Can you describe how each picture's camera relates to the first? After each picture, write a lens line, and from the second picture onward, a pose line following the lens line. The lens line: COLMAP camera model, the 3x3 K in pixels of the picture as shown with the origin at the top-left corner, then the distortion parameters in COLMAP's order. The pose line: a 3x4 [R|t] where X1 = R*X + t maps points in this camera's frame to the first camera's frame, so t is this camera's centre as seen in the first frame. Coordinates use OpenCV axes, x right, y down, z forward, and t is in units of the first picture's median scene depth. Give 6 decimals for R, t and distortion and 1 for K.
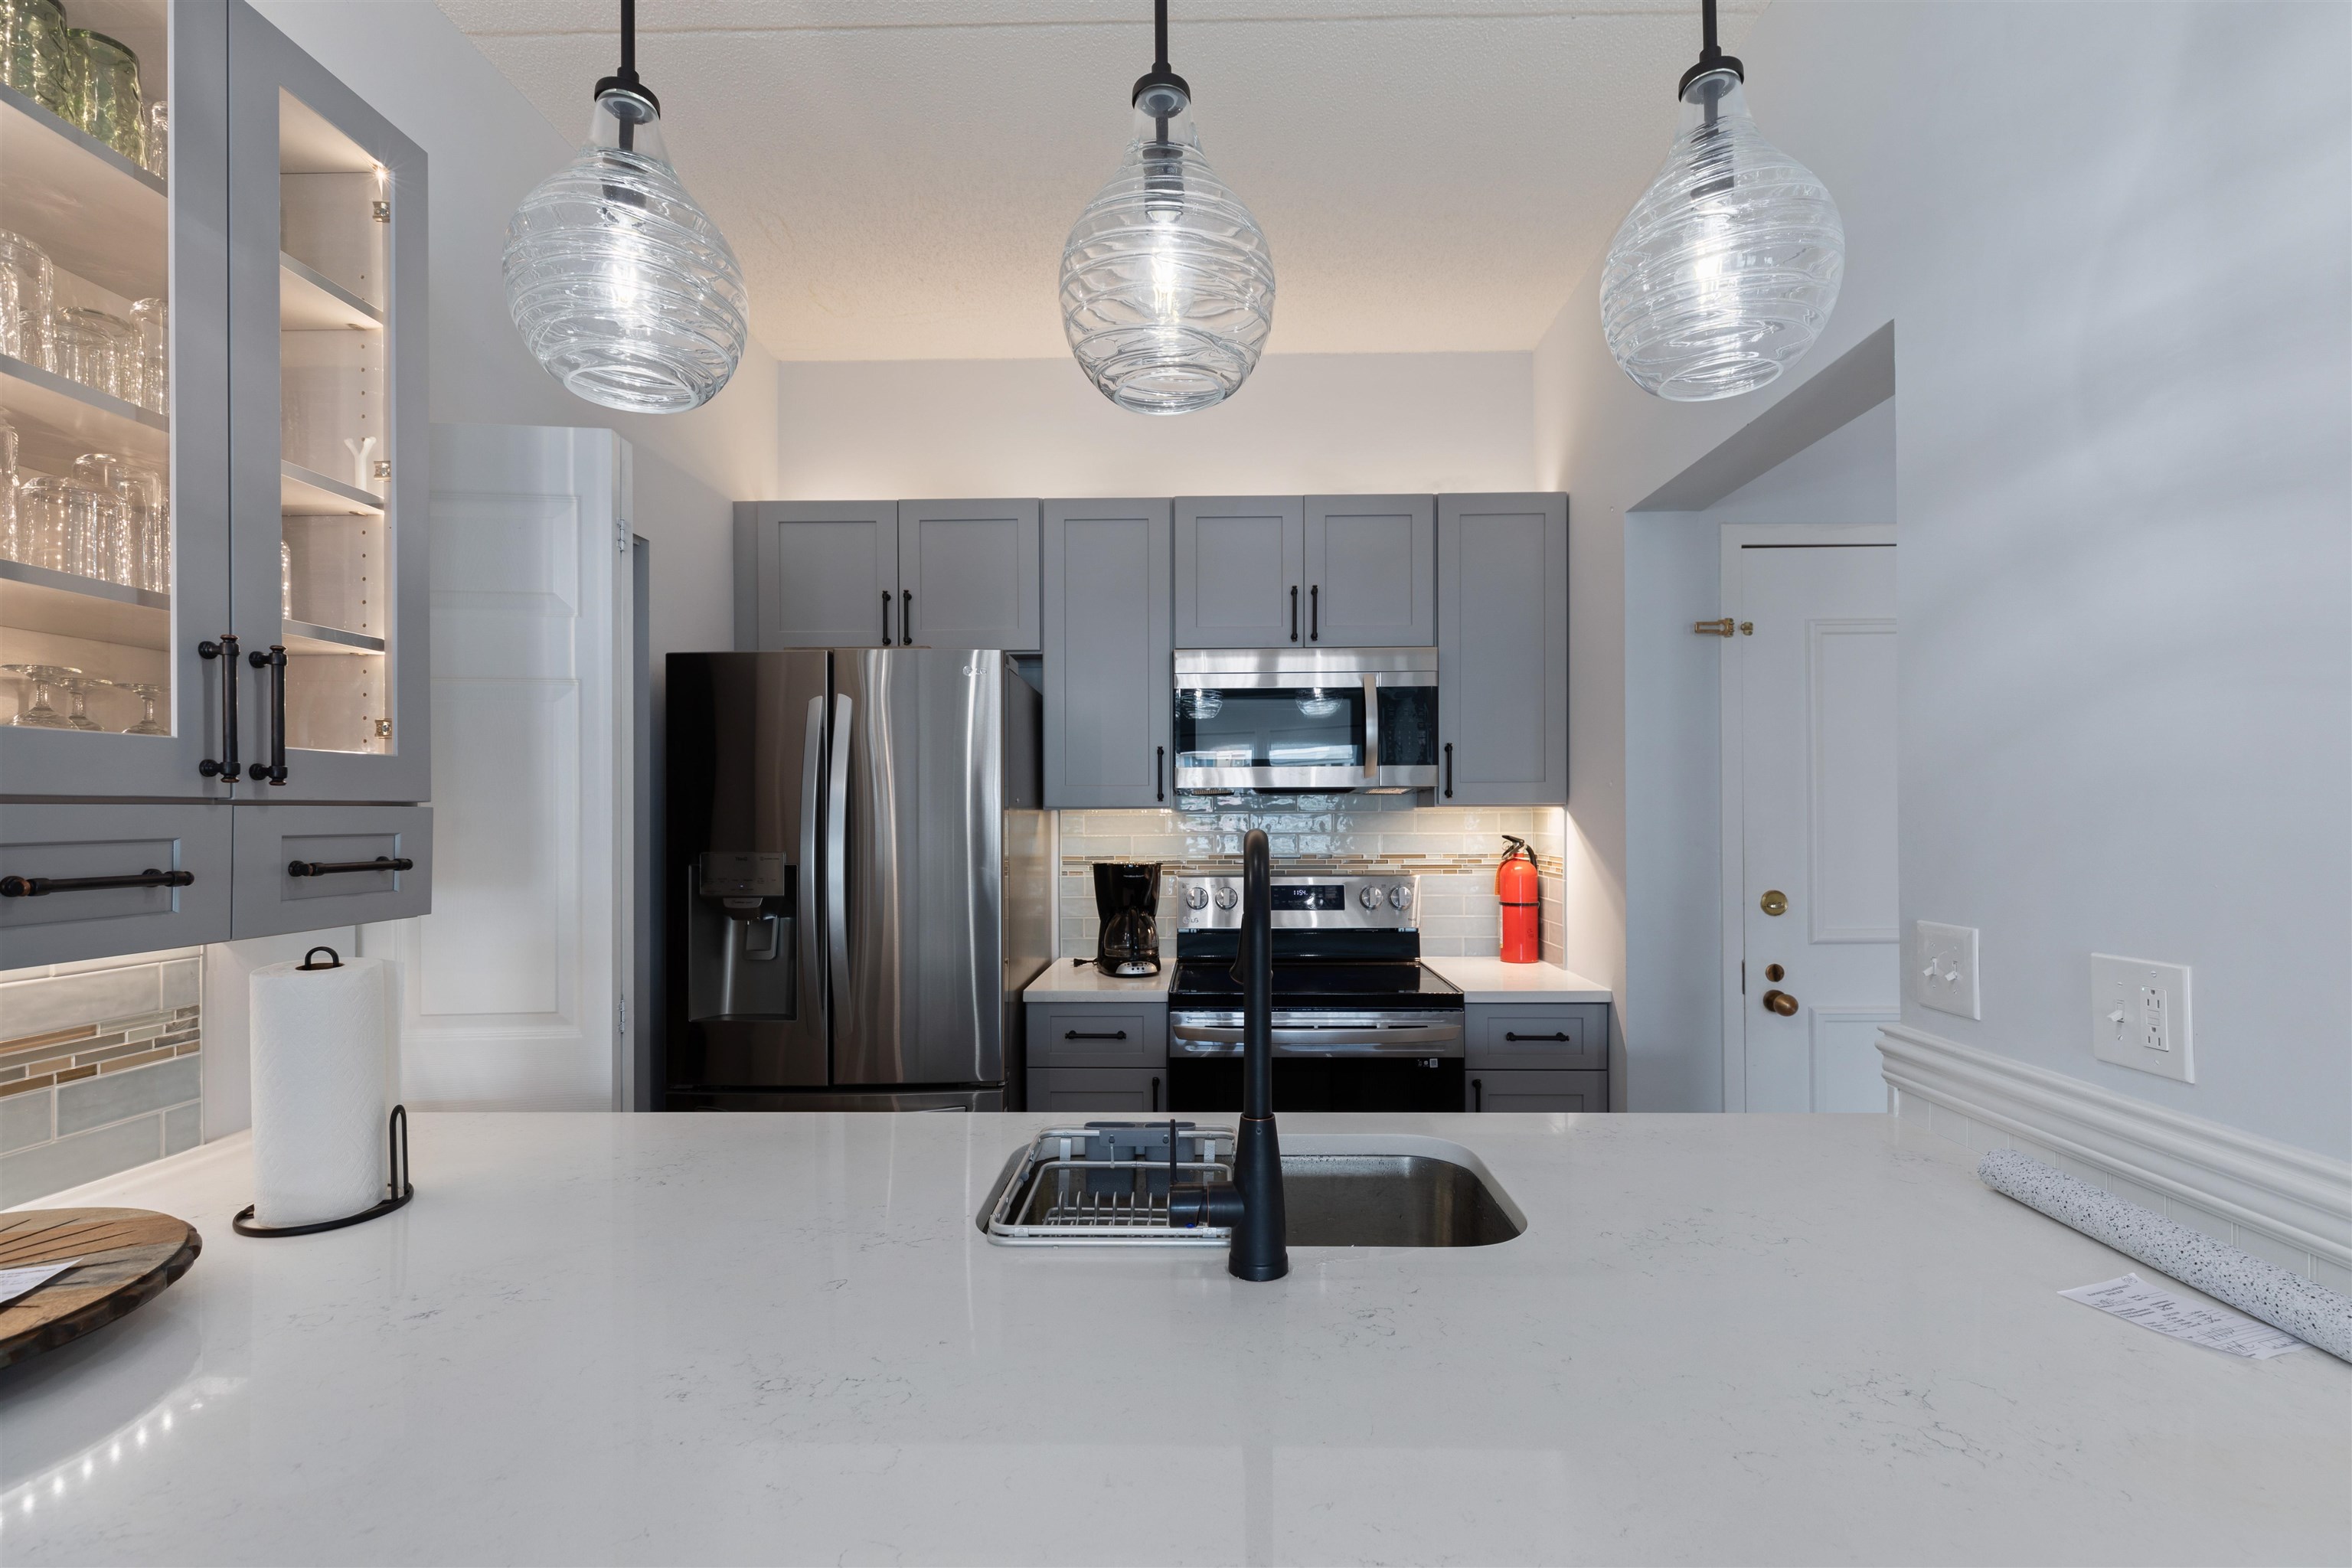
lens RADIAL K [[1088.3, 0, 1206.8], [0, 1088.3, 819.7], [0, 0, 1]] dist [0.001882, 0.001066]
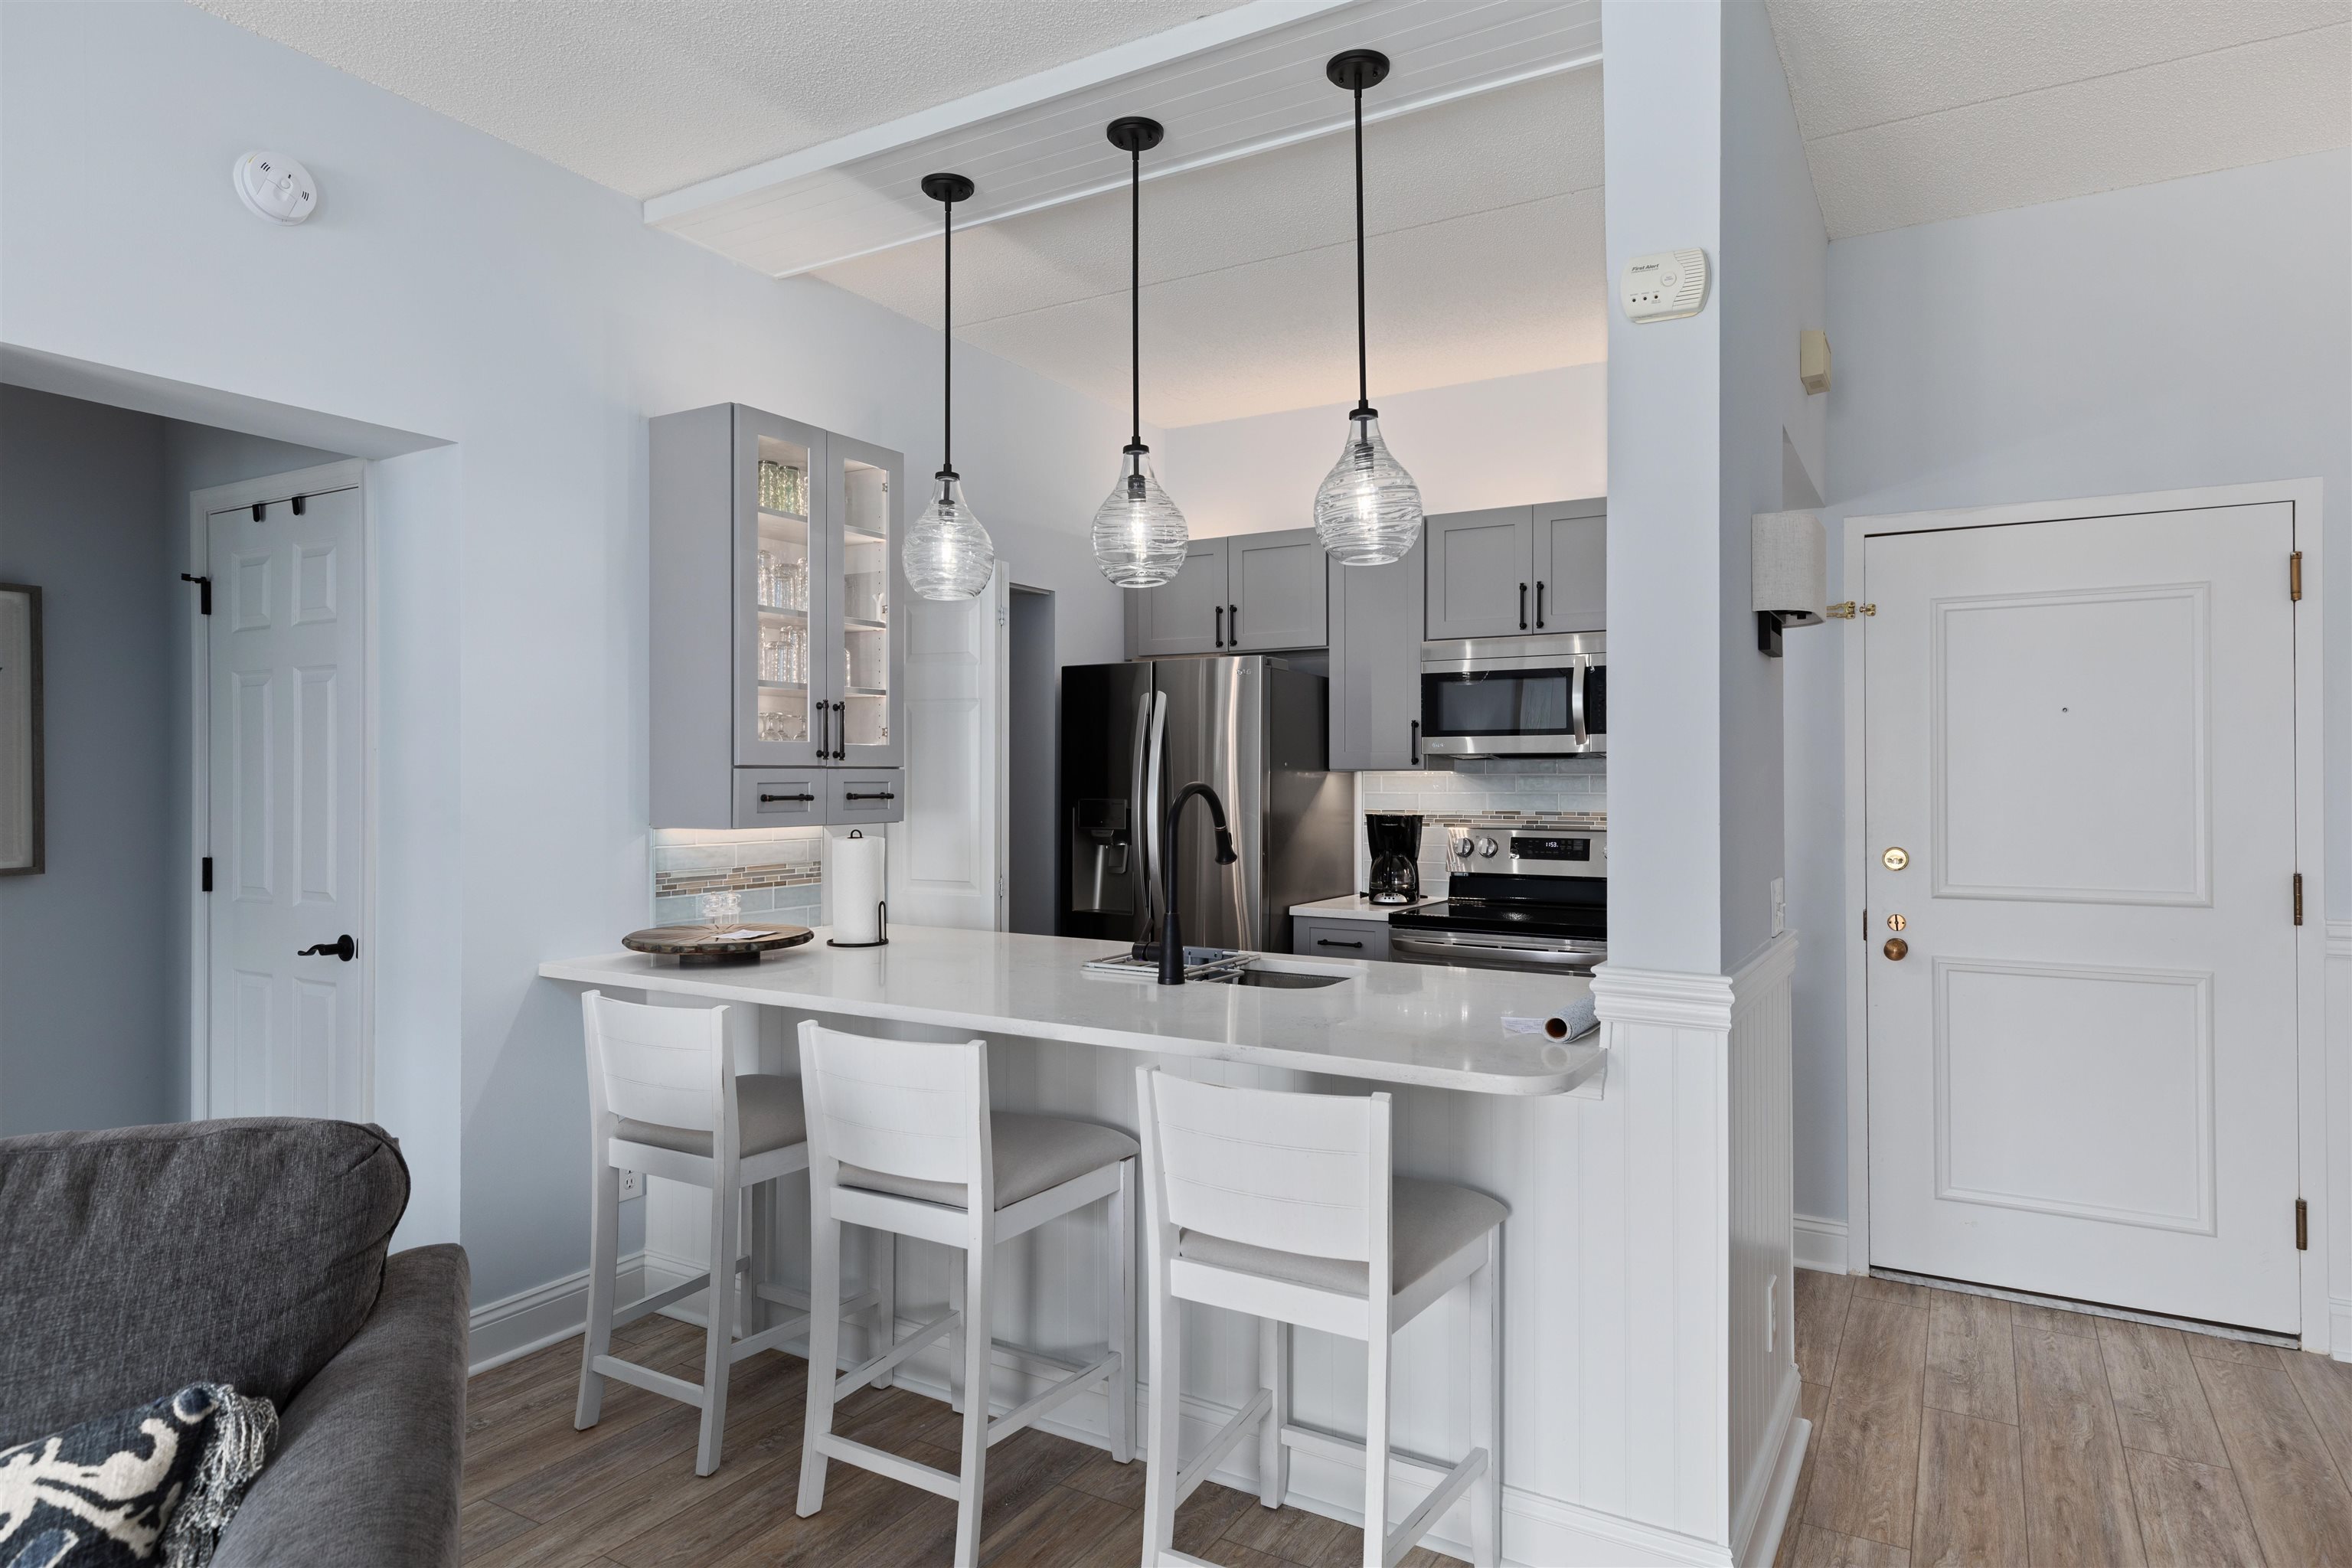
lens RADIAL K [[1378.0, 0, 1178.7], [0, 1378.0, 785.8], [0, 0, 1]] dist [0.017134, -0.000638]
pose [[0.869487, 0.008541, -0.493882, 1.061103], [-0.007206, 0.999963, 0.004607, 0.003883], [0.493903, -0.000447, 0.869517, -1.043811]]
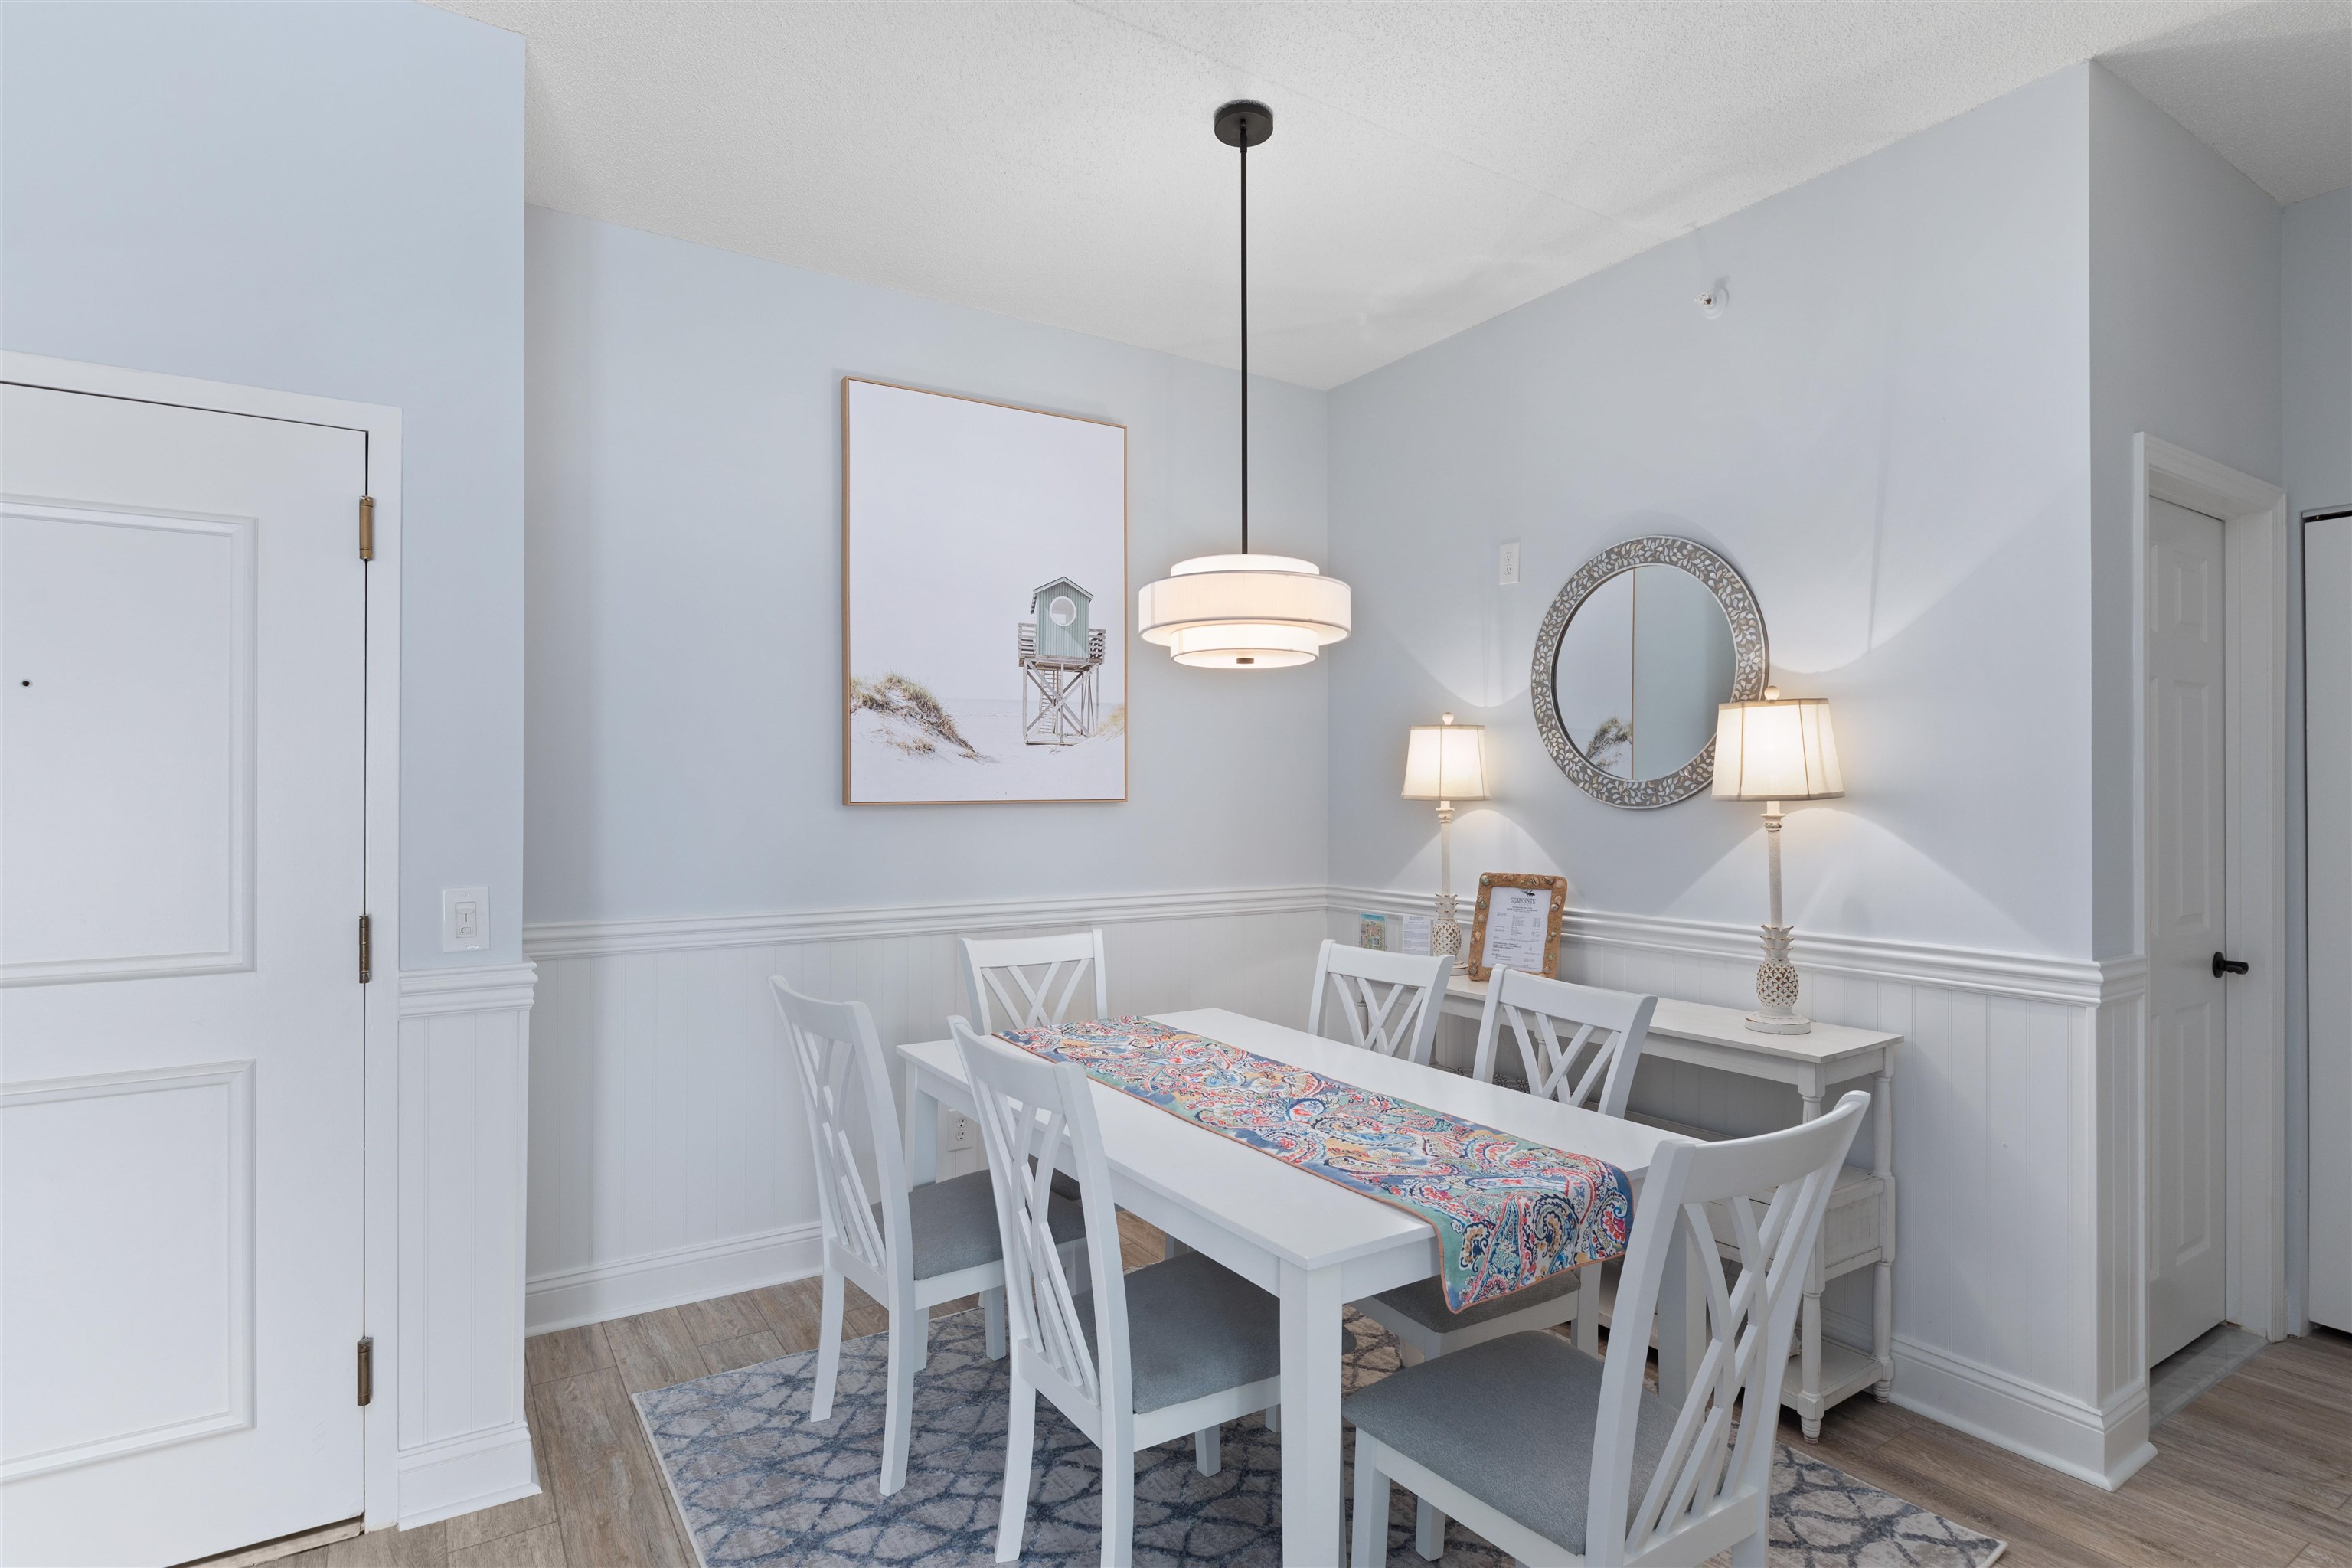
lens RADIAL K [[1217.1, 0, 1186.1], [0, 1217.1, 788.4], [0, 0, 1]] dist [0.001166, 0.000258]
pose [[0.826802, 0.015397, 0.562282, 1.509629], [-0.011463, 0.999879, -0.010523, -0.010112], [-0.562376, 0.002255, 0.826879, -0.020339]]
